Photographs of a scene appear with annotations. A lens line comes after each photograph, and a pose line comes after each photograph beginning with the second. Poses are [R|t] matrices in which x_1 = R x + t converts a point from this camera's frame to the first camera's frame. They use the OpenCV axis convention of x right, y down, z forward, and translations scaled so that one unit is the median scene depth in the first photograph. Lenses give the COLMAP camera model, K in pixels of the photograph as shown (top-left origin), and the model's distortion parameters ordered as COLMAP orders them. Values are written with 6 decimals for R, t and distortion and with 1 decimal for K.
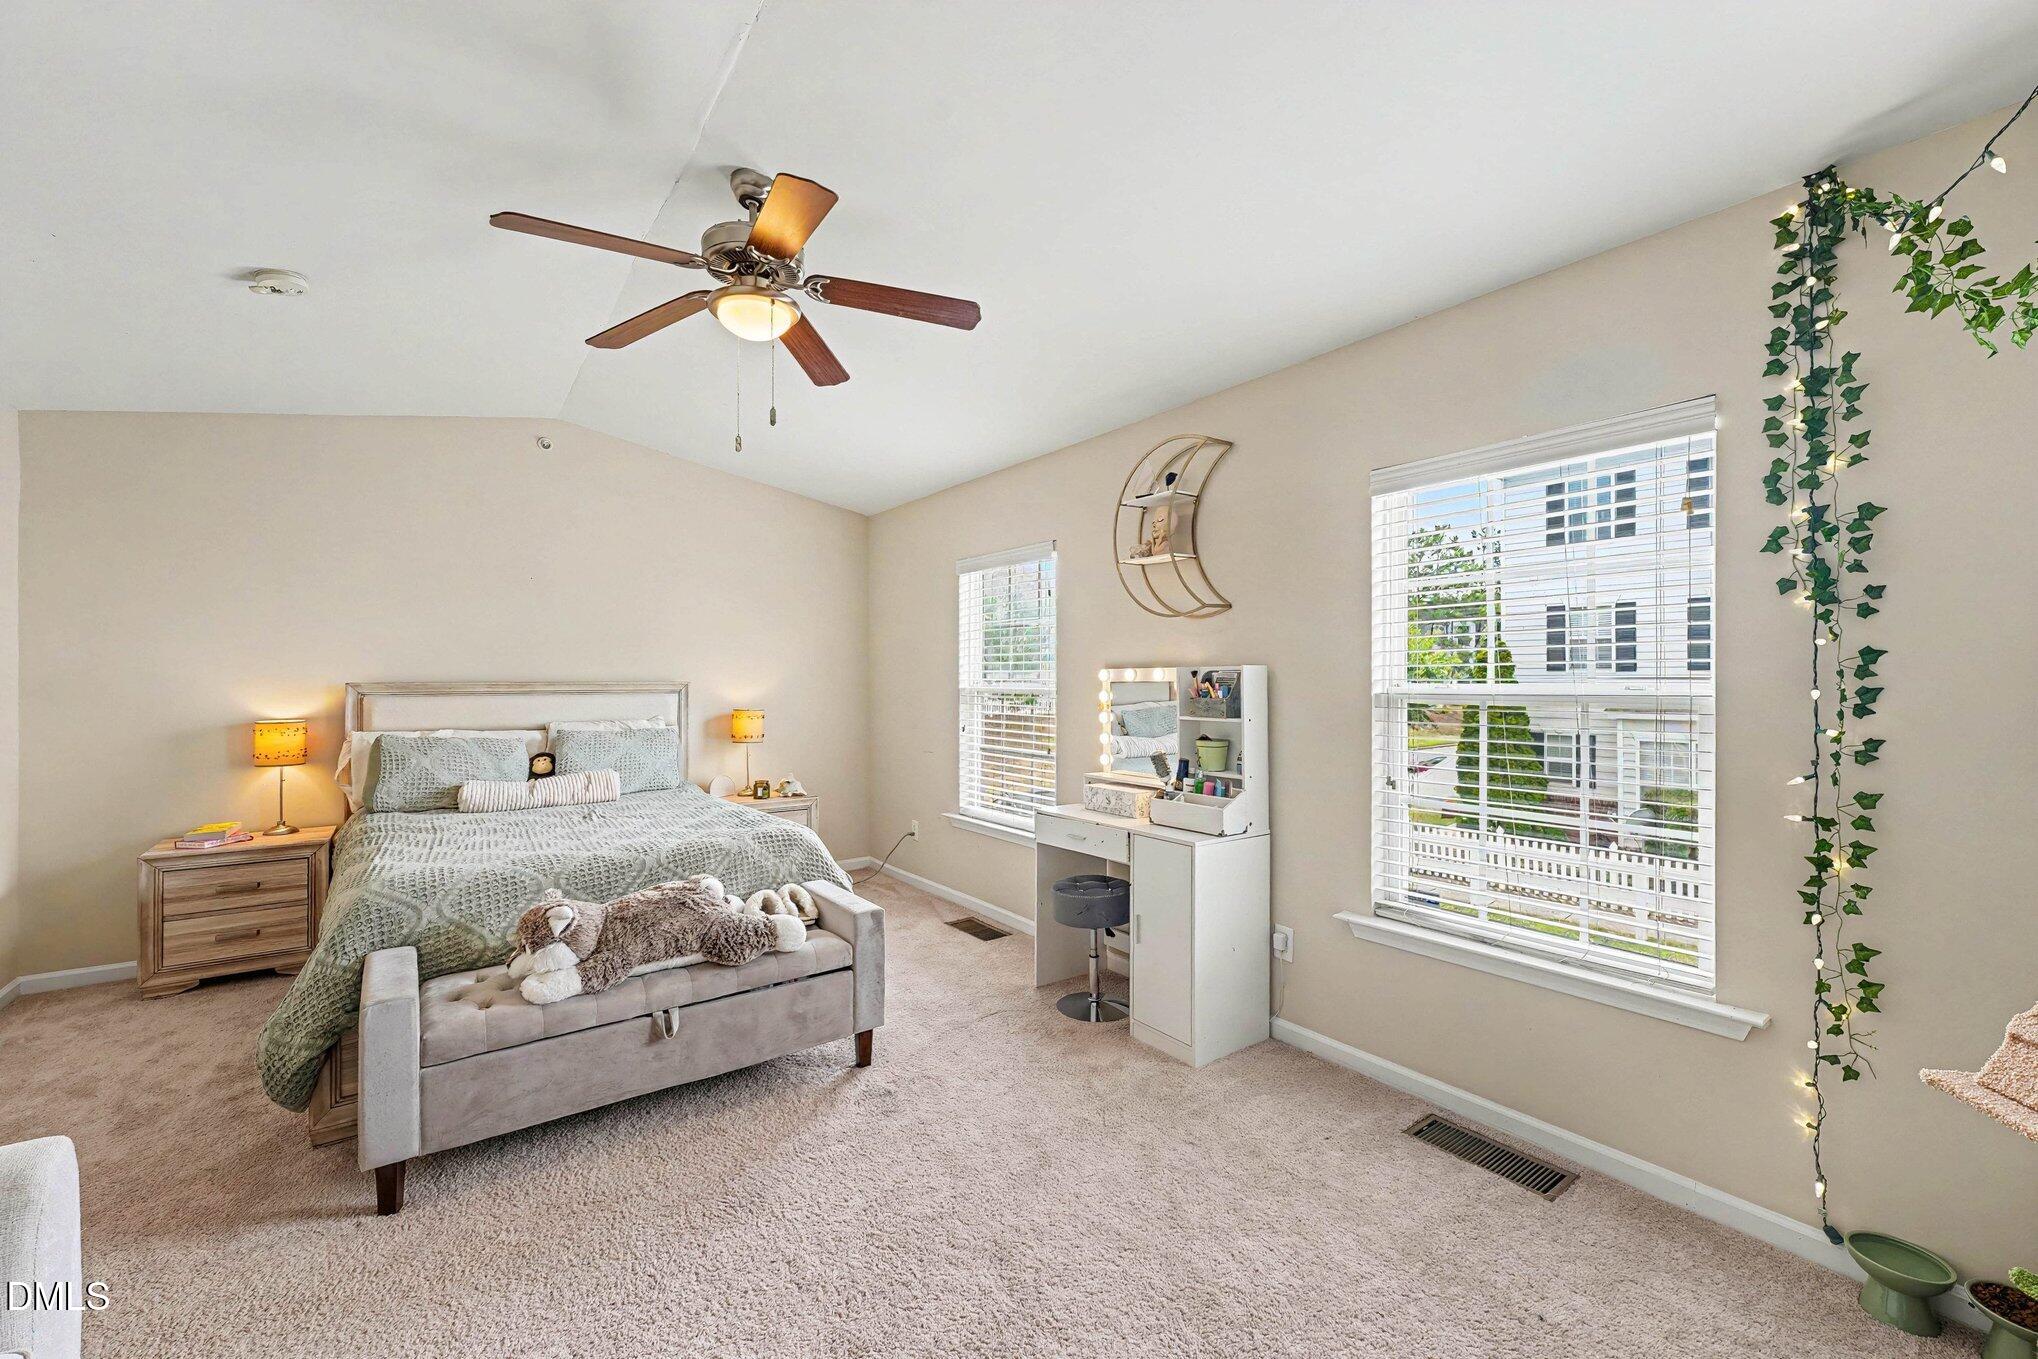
lens RADIAL K [[817.8, 0, 1013.1], [0, 817.8, 682.9], [0, 0, 1]] dist [0.003977, 0.000551]
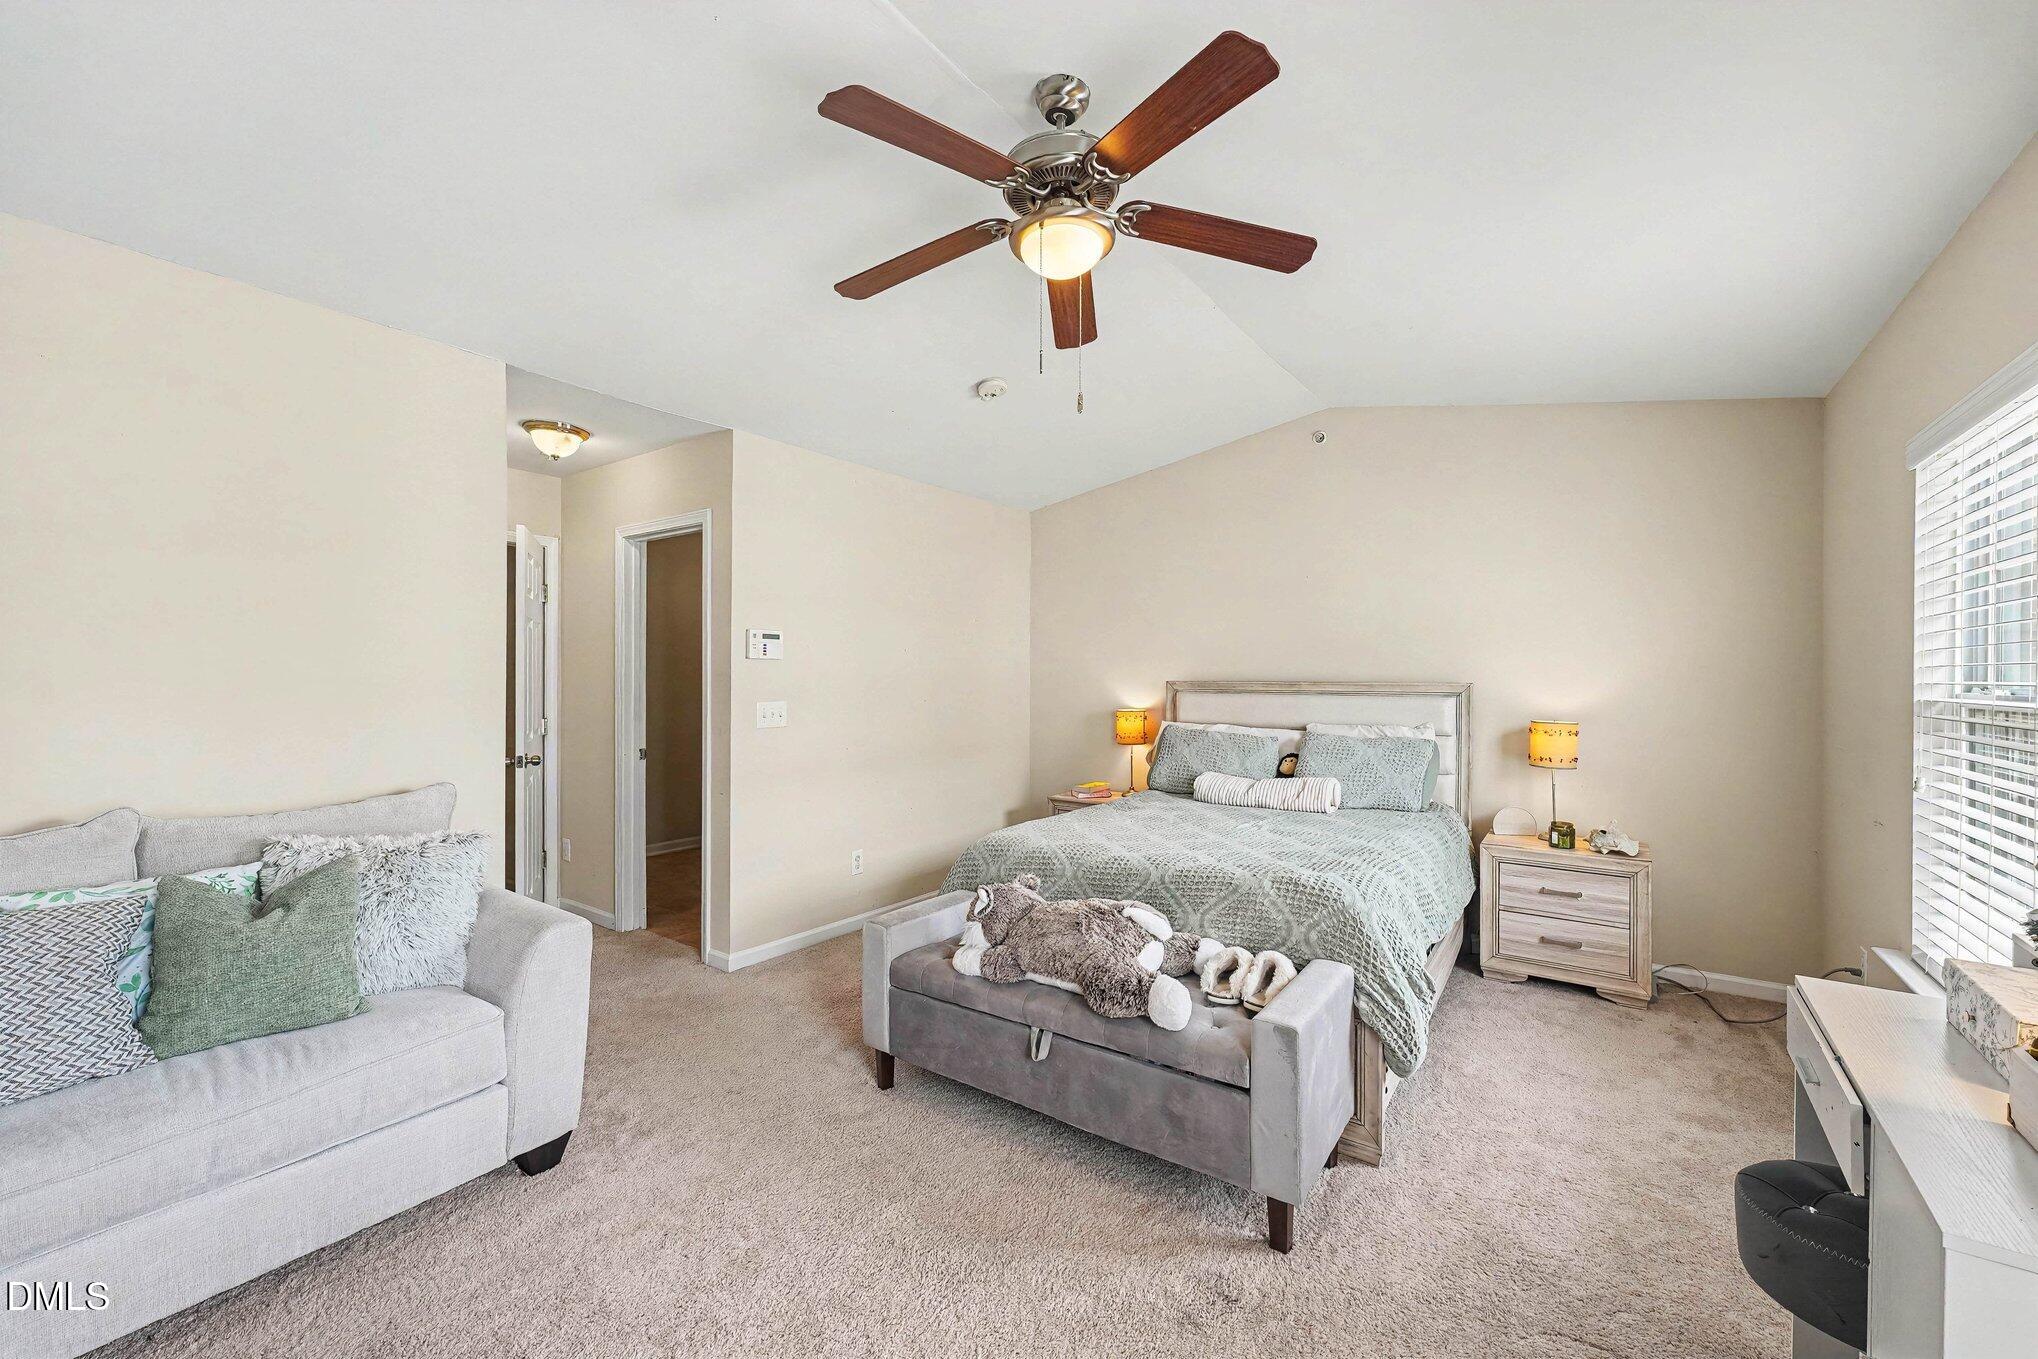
lens RADIAL K [[817.8, 0, 1012.5], [0, 817.8, 677.9], [0, 0, 1]] dist [0.003977, 0.000551]
pose [[0.319684, 0.002286, -0.947521, 0.254607], [-0.008497, 0.999964, -0.000454, -0.002513], [0.947486, 0.008196, 0.319692, 0.370273]]
